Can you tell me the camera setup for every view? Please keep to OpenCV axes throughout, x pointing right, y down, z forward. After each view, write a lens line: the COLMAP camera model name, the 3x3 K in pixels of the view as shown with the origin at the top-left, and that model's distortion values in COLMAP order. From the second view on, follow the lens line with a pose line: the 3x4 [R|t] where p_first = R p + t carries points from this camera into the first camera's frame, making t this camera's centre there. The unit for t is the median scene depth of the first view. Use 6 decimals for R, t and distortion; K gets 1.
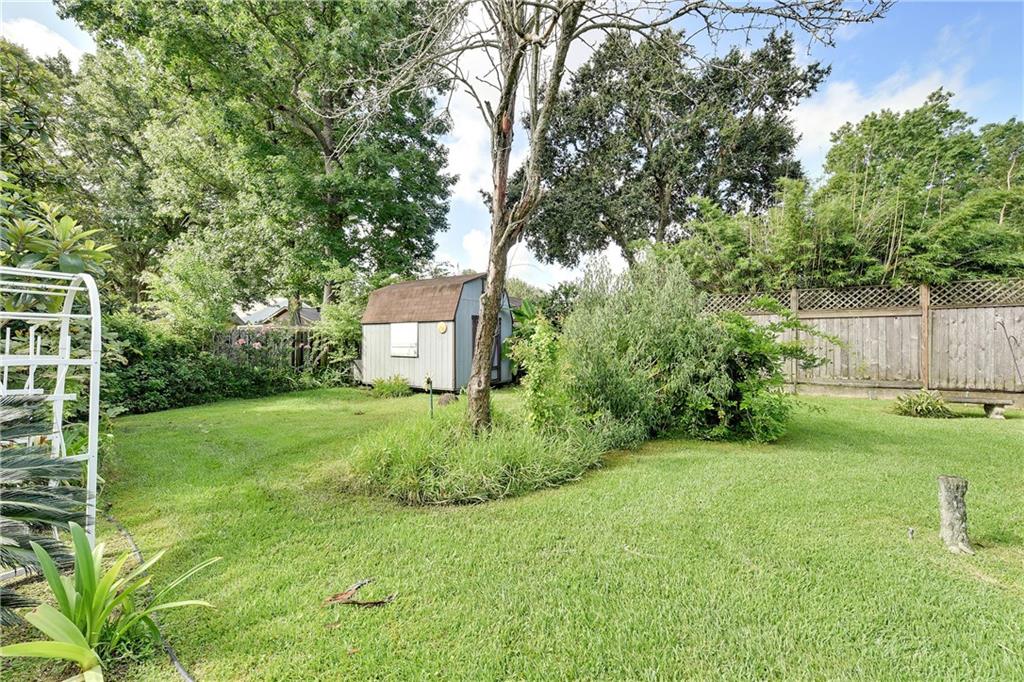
lens RADIAL K [[398.9, 0, 512.0], [0, 398.9, 341.0], [0, 0, 1]] dist [0.003225, -0.000336]
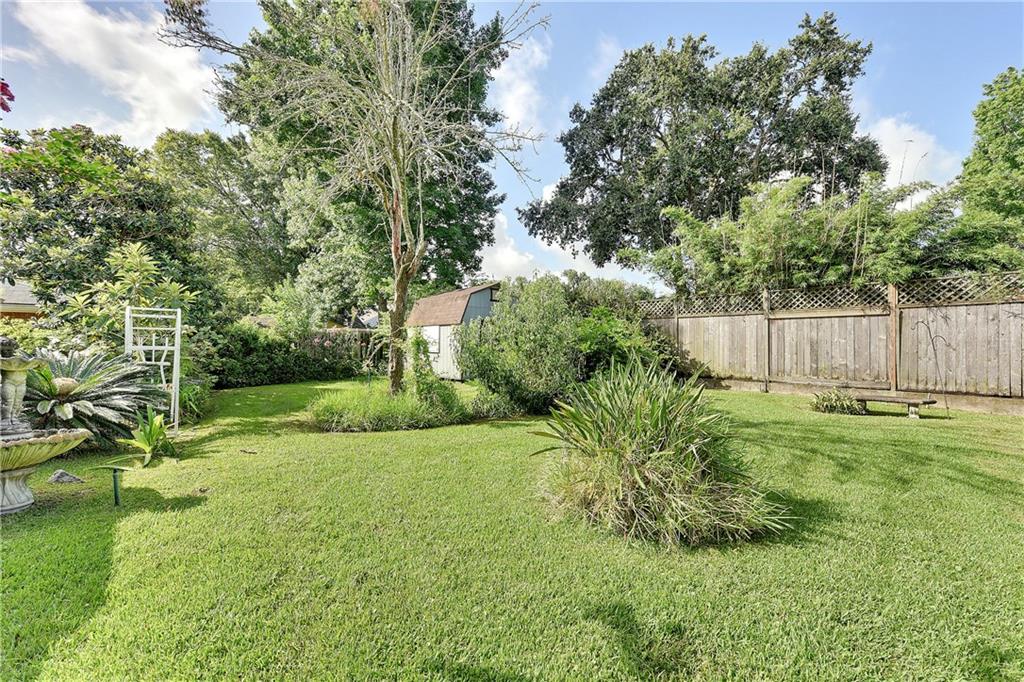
lens RADIAL K [[398.9, 0, 512.0], [0, 398.9, 341.0], [0, 0, 1]] dist [0.003225, -0.000336]
pose [[0.962237, 0.001674, -0.272209, 0.384298], [-0.001266, 0.999998, 0.001675, 0.000155], [0.272212, -0.001267, 0.962237, -0.181244]]
